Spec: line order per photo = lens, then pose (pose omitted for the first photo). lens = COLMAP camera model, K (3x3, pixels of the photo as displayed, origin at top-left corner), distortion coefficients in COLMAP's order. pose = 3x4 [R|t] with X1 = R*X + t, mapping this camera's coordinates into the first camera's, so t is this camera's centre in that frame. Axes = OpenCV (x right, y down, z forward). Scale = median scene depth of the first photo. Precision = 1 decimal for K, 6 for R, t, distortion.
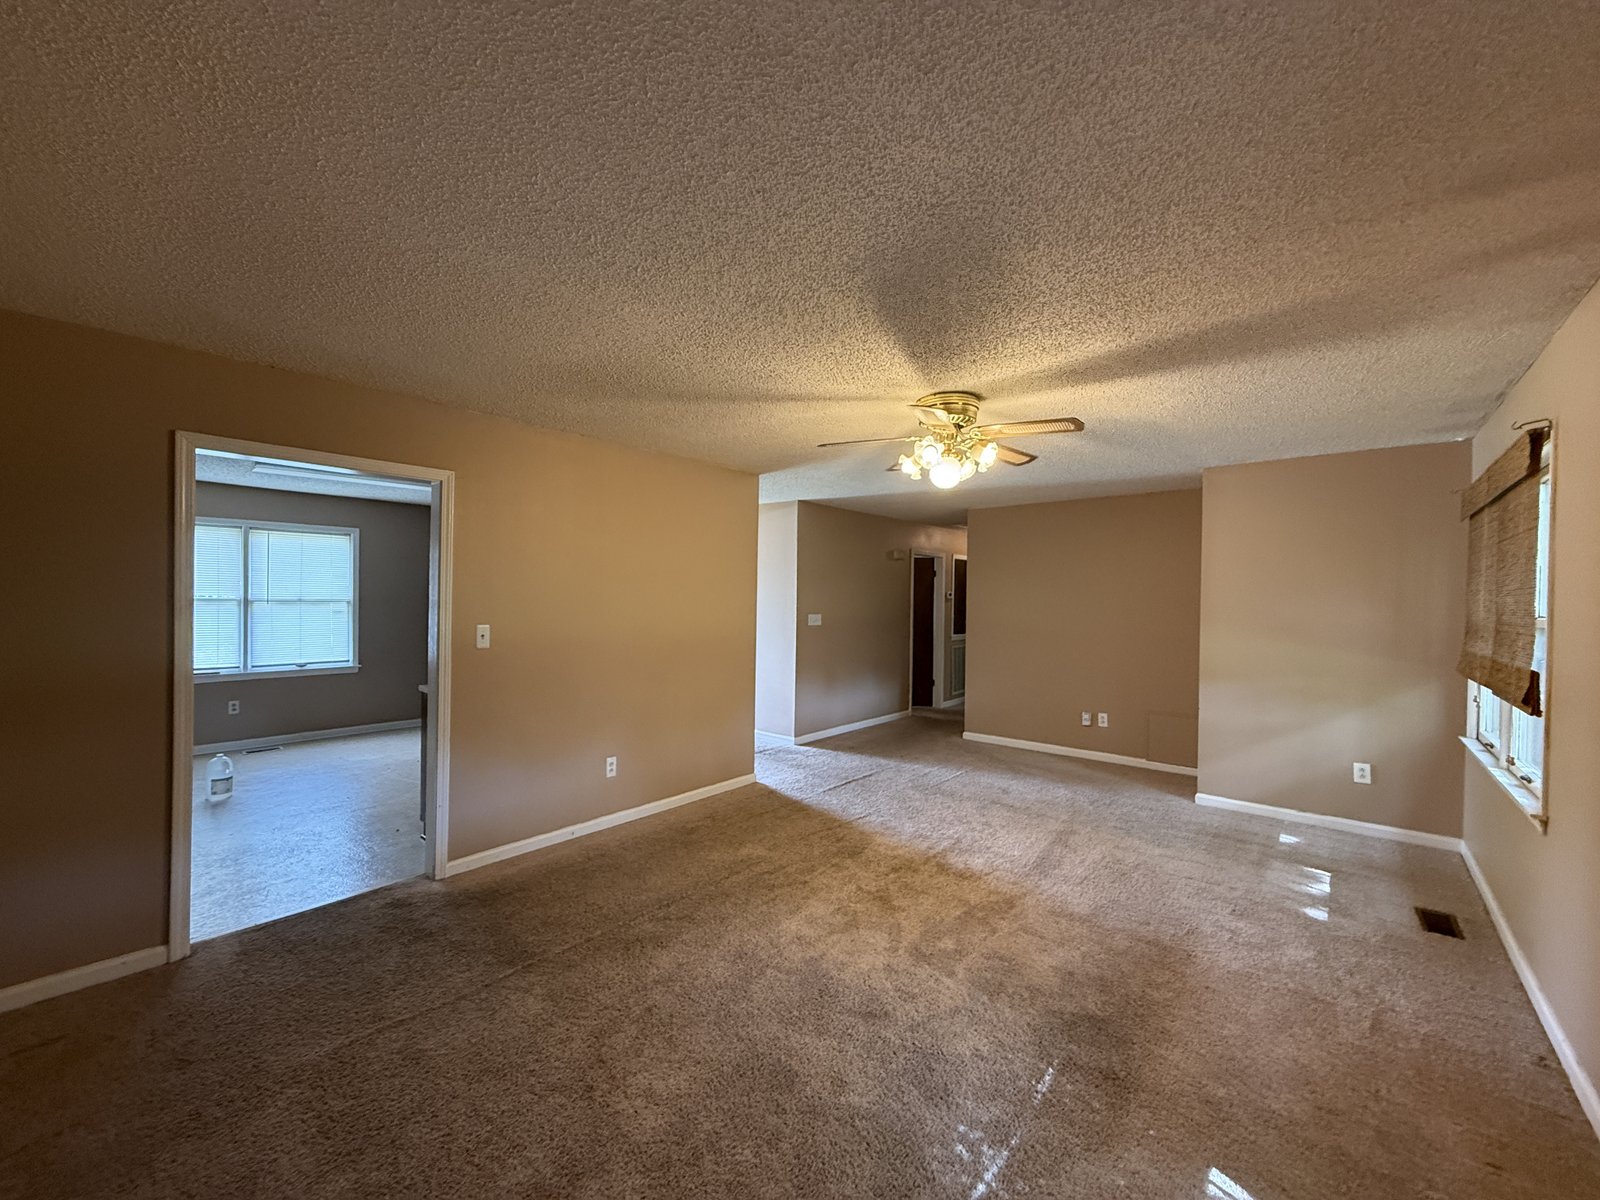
lens RADIAL K [[640.5, 0, 796.5], [0, 640.5, 600.7], [0, 0, 1]] dist [-0.000240, -0.000069]
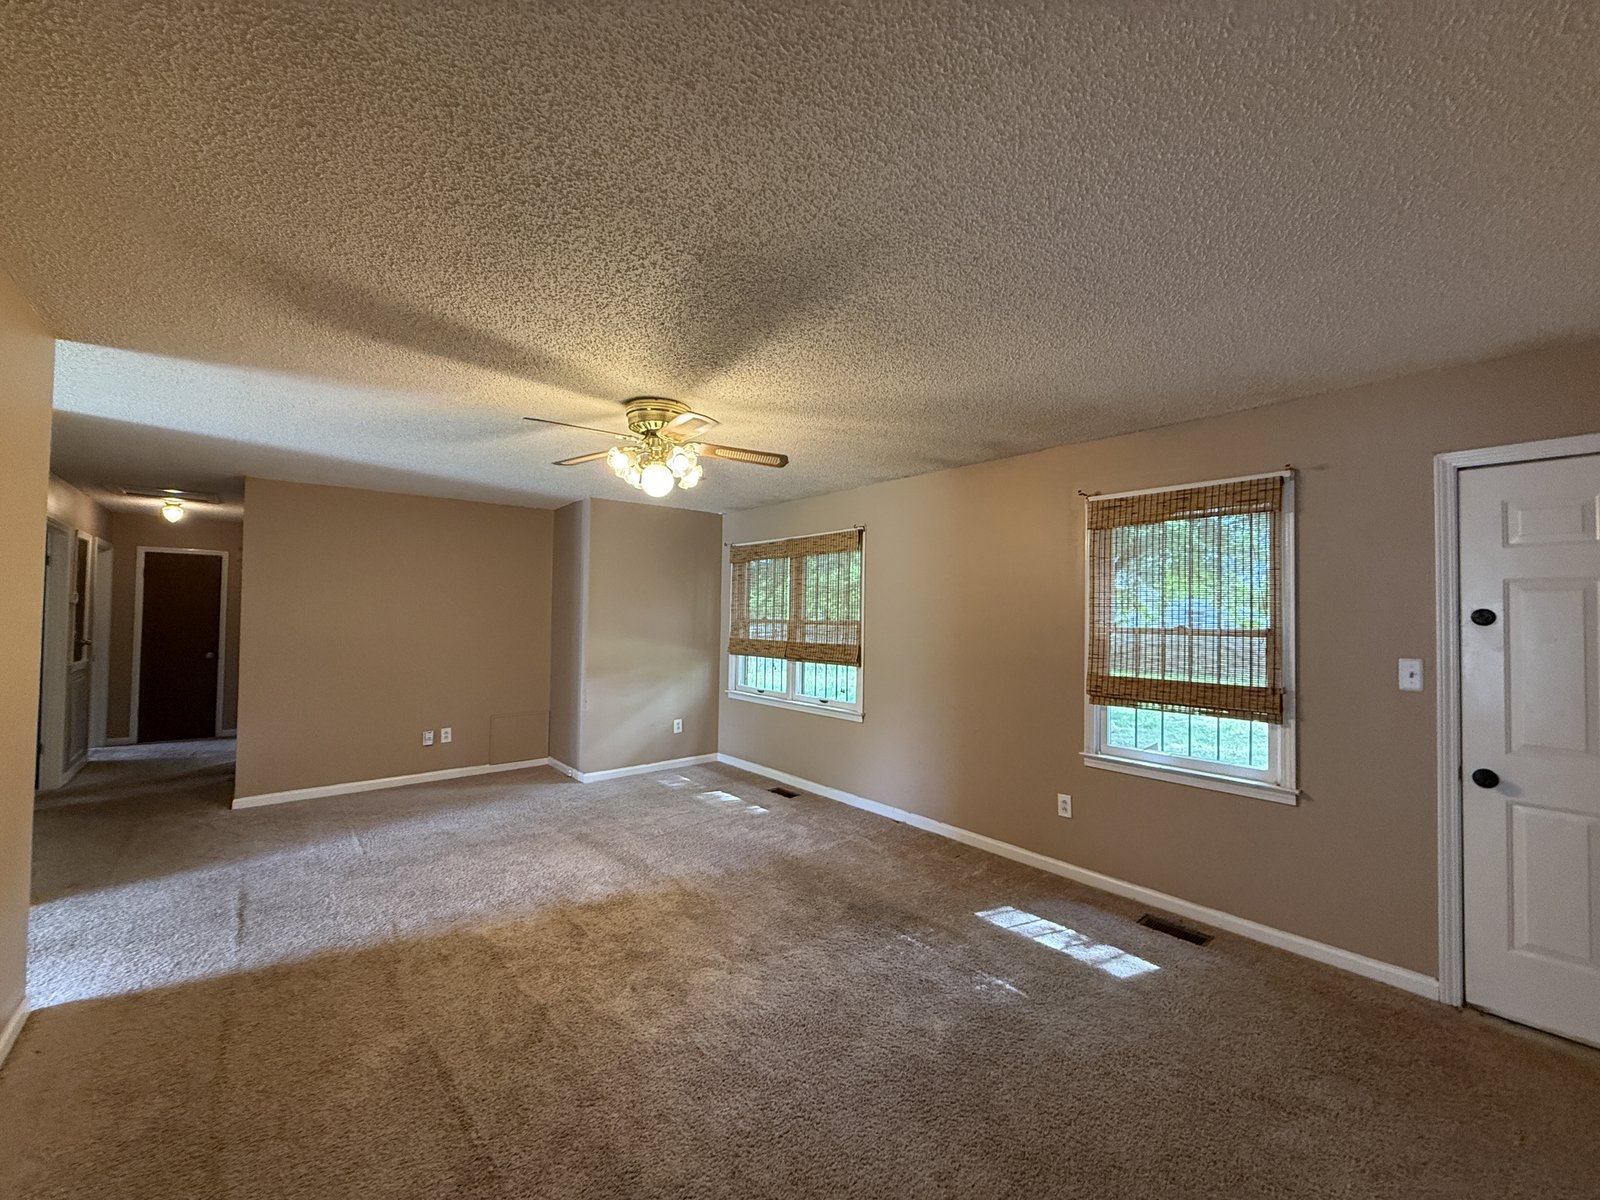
lens RADIAL K [[640.5, 0, 796.5], [0, 640.5, 600.7], [0, 0, 1]] dist [-0.000240, -0.000069]
pose [[0.163803, 0.007272, 0.986466, -0.554192], [-0.004588, 0.999968, -0.006610, -0.011632], [-0.986482, -0.003443, 0.163831, 0.509872]]
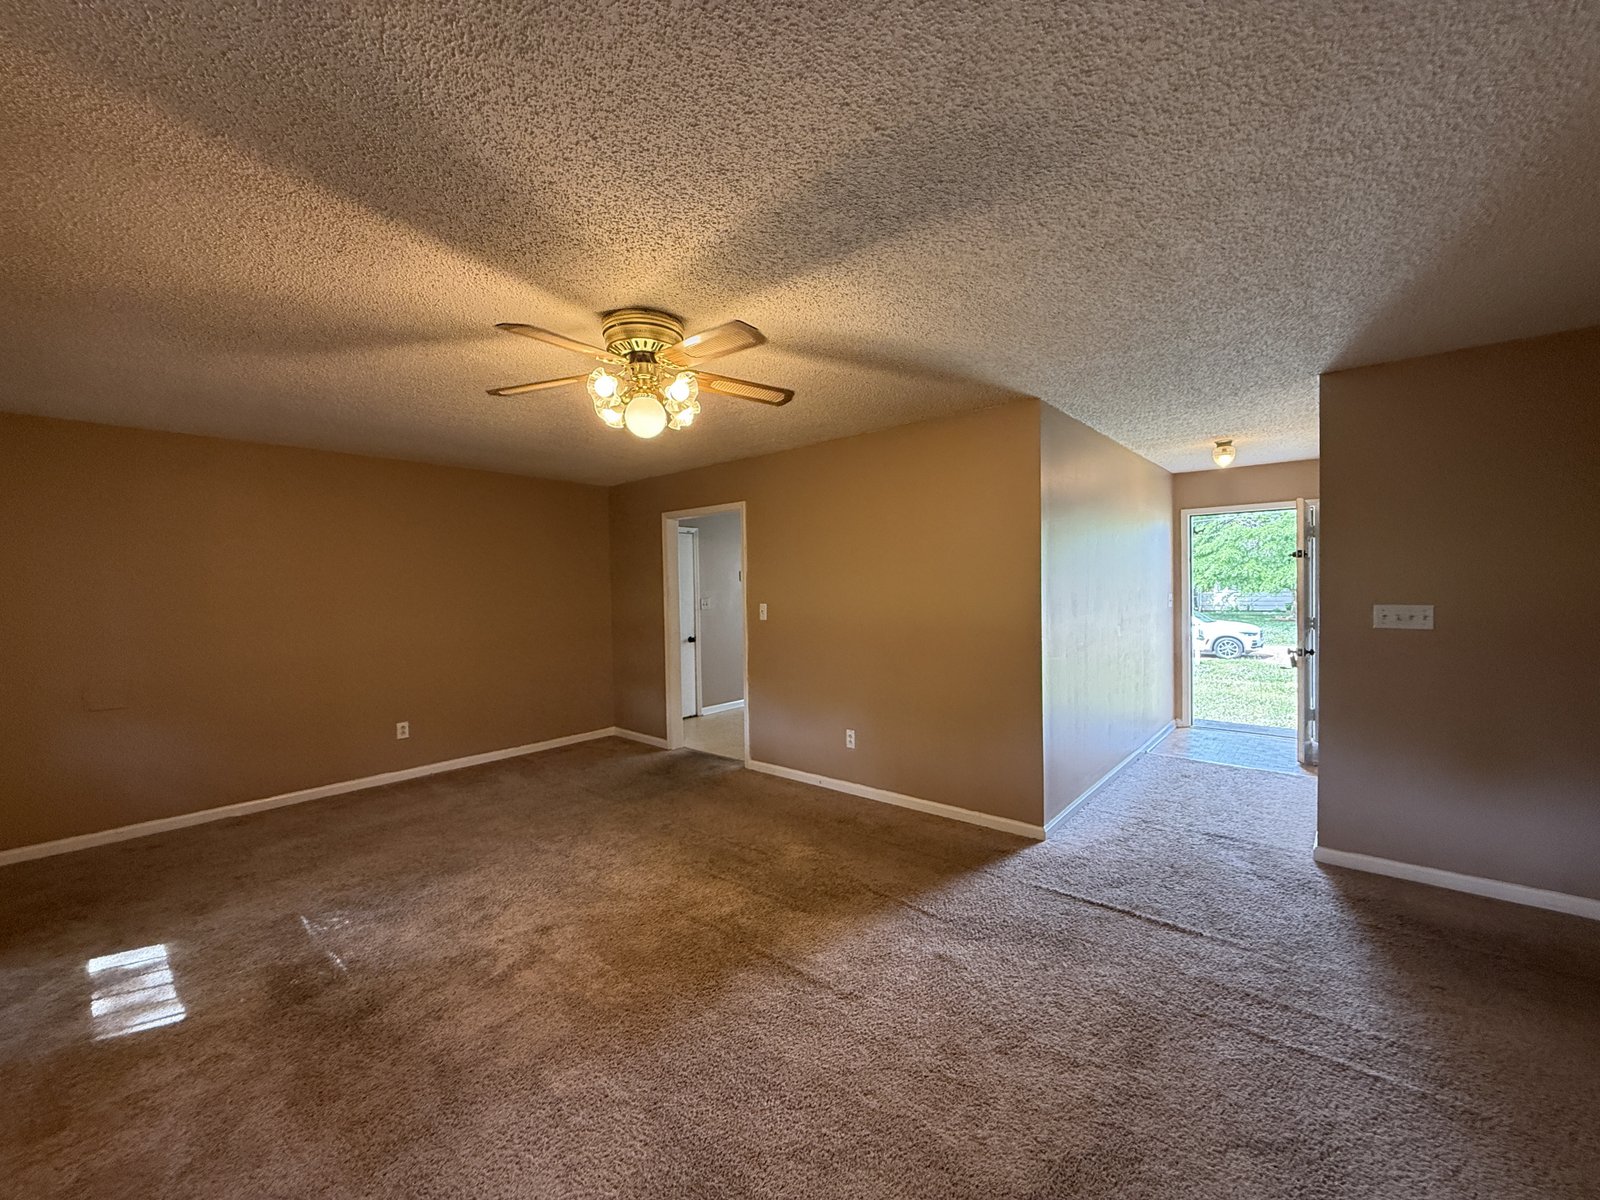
lens RADIAL K [[635.9, 0, 797.3], [0, 635.9, 606.0], [0, 0, 1]] dist [0.000851, 0.000011]
pose [[-0.005550, 0.022571, -0.999730, 0.815481], [0.014210, 0.999646, 0.022491, 0.009958], [0.999884, -0.014082, -0.005869, 0.961299]]
